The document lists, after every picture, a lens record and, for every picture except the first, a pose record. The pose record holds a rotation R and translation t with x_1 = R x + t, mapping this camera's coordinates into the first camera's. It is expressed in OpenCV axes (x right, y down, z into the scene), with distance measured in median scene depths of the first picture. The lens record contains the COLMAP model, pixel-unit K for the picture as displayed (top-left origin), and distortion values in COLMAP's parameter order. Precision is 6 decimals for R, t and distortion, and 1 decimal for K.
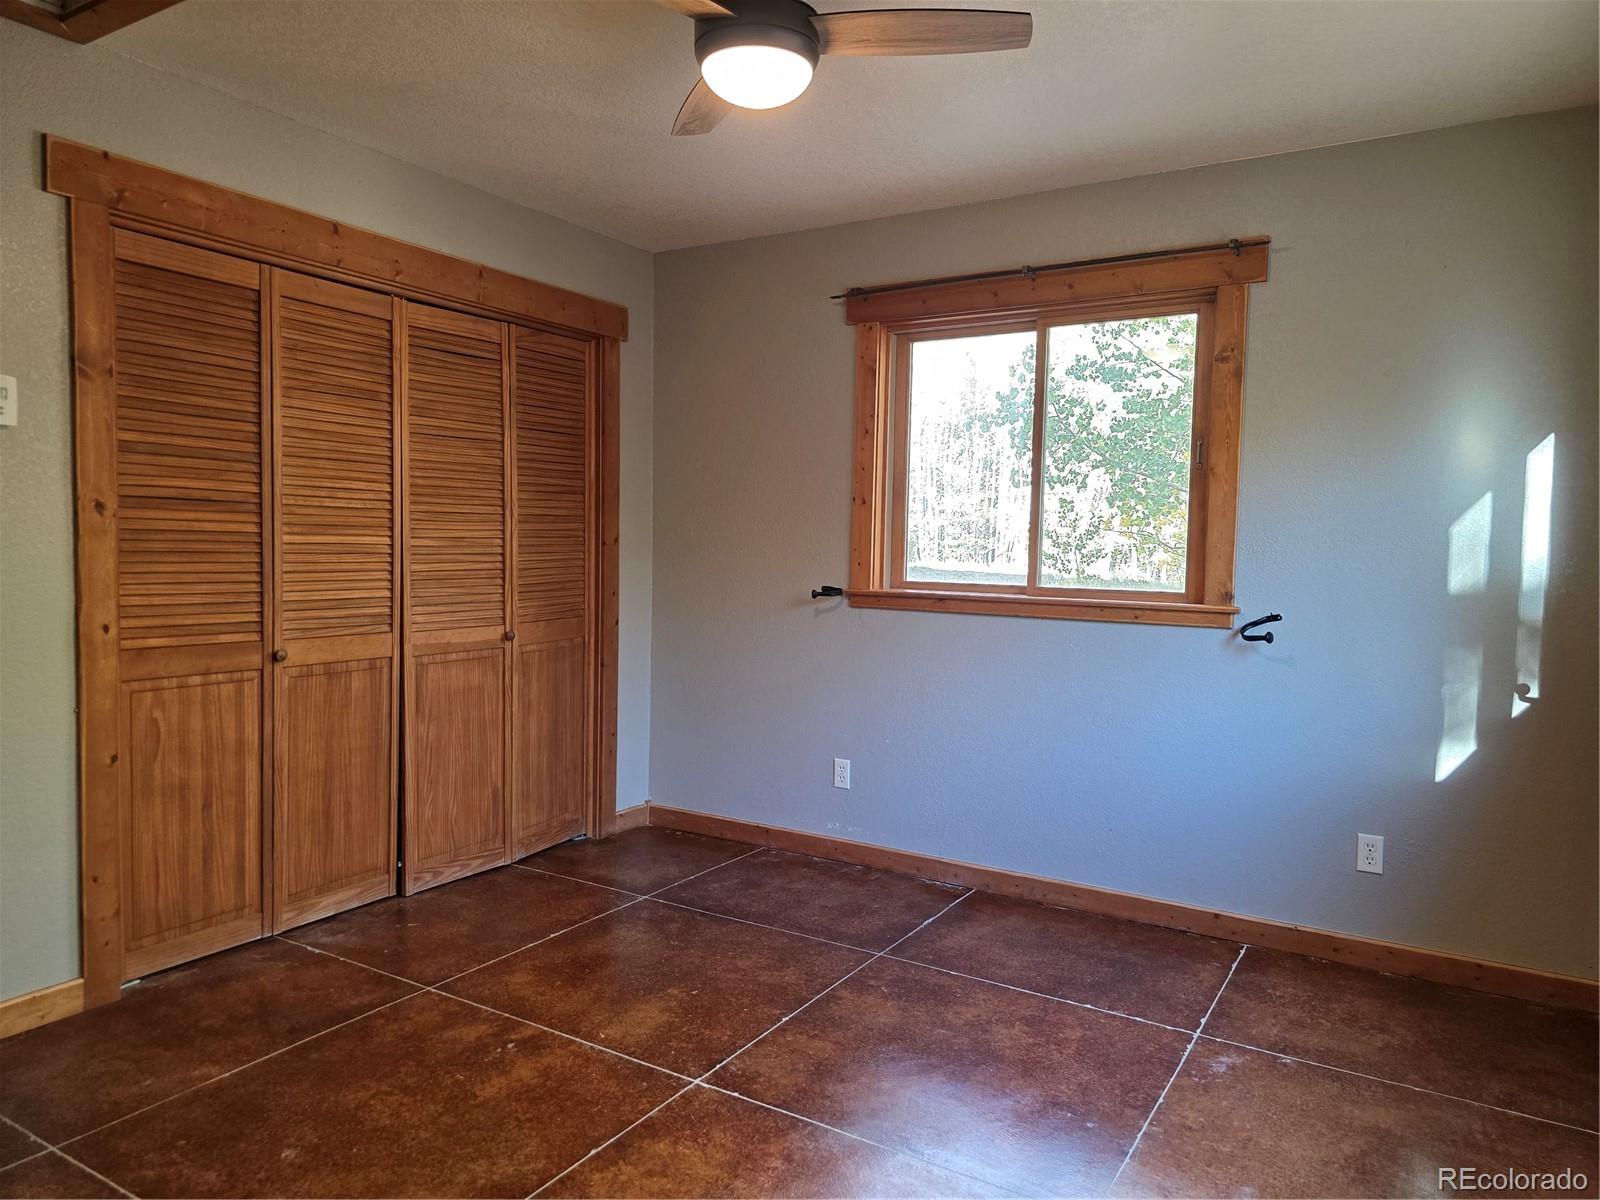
lens RADIAL K [[1073.4, 0, 811.0], [0, 1073.4, 598.0], [0, 0, 1]] dist [0.047197, -0.036603]
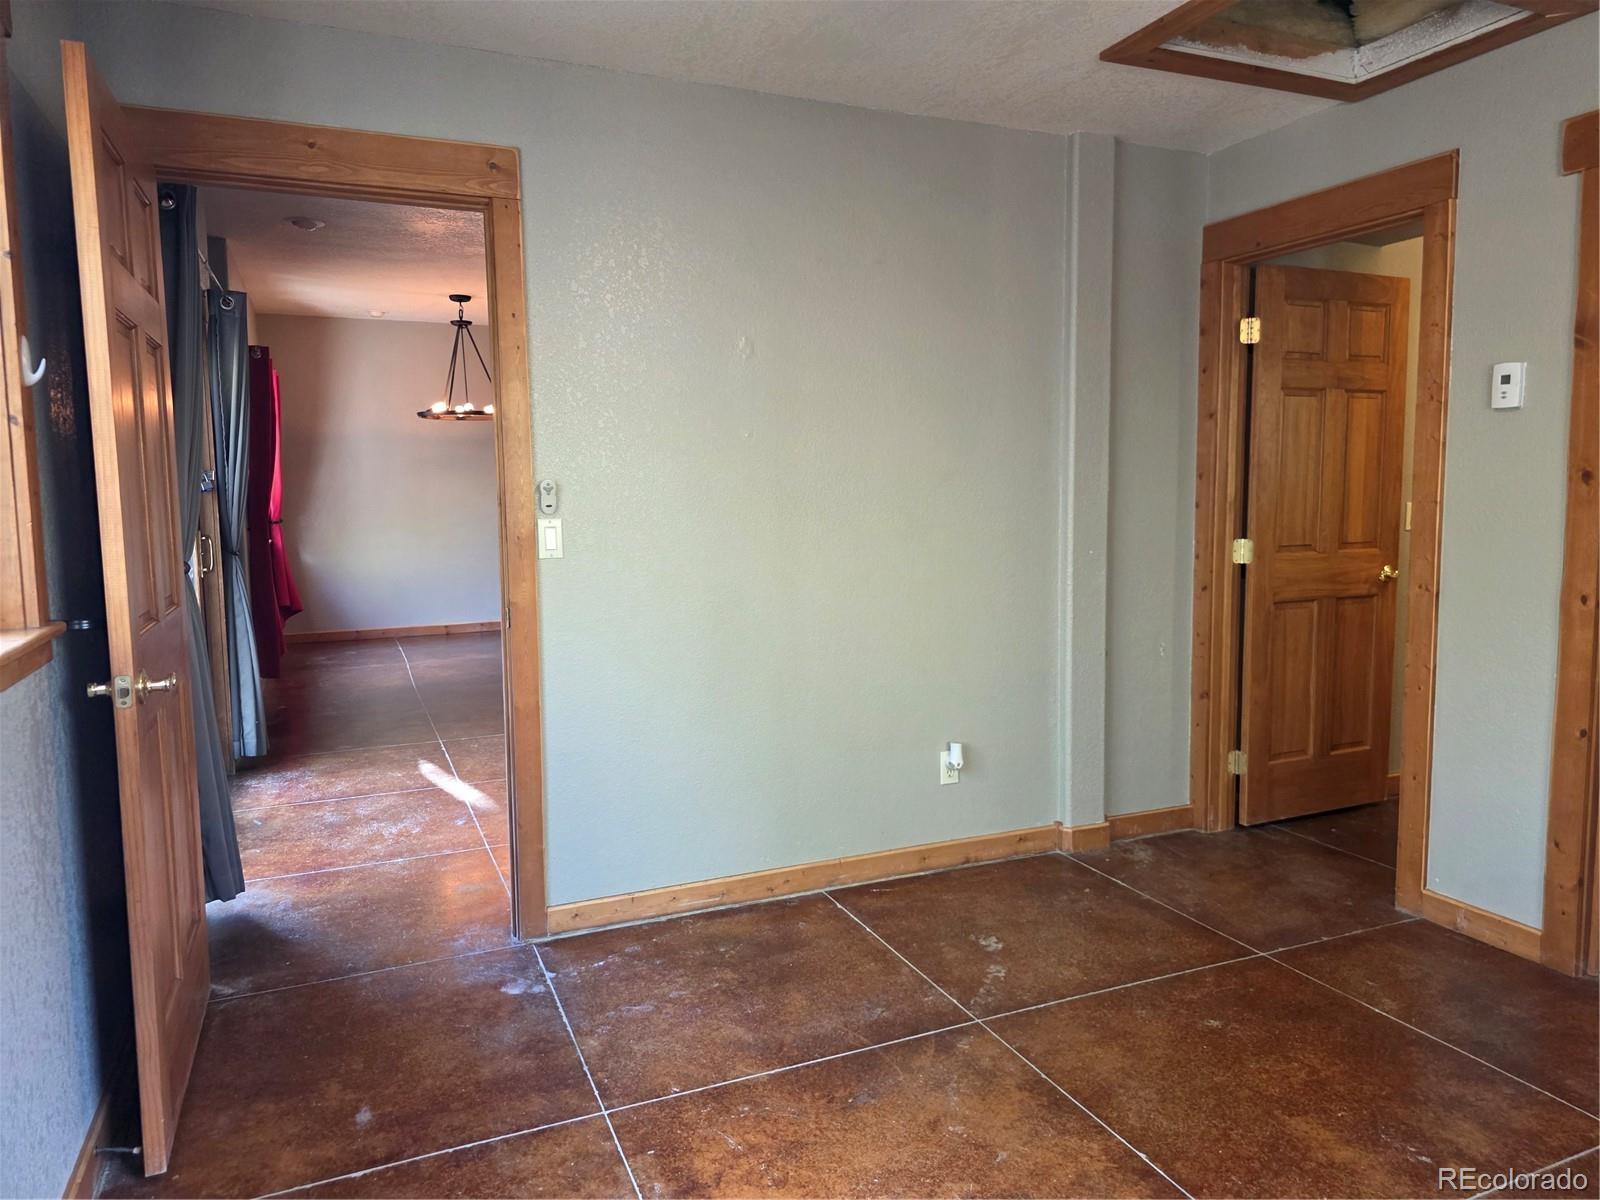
lens RADIAL K [[1073.4, 0, 810.4], [0, 1073.4, 603.1], [0, 0, 1]] dist [0.047197, -0.036603]
pose [[-0.575617, 0.070513, -0.814674, 0.500907], [-0.045751, 0.991938, 0.118181, -0.047790], [0.816439, 0.105299, -0.567750, 0.887641]]
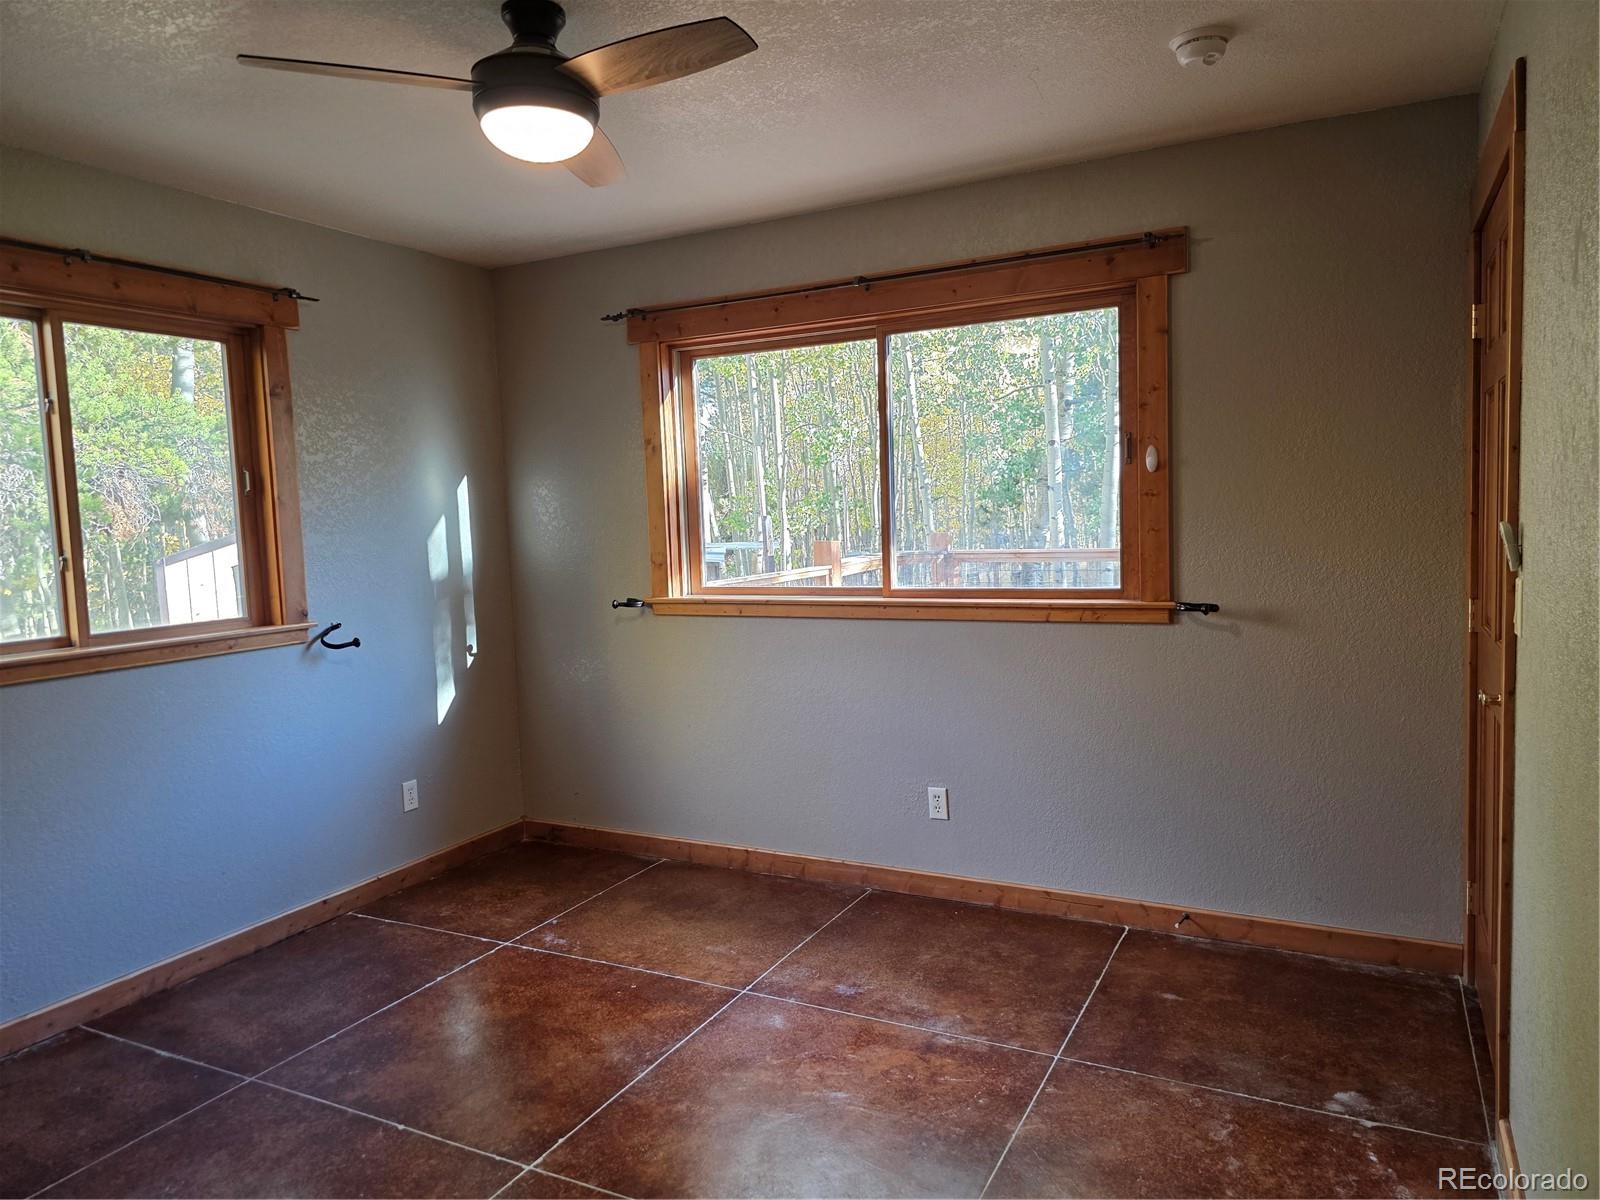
lens RADIAL K [[1073.4, 0, 786.7], [0, 1073.4, 598.9], [0, 0, 1]] dist [0.047197, -0.036603]
pose [[-0.054837, -0.101506, 0.993322, -0.808288], [0.089339, 0.990331, 0.106132, -0.098528], [-0.994491, 0.094562, -0.045238, 0.623011]]
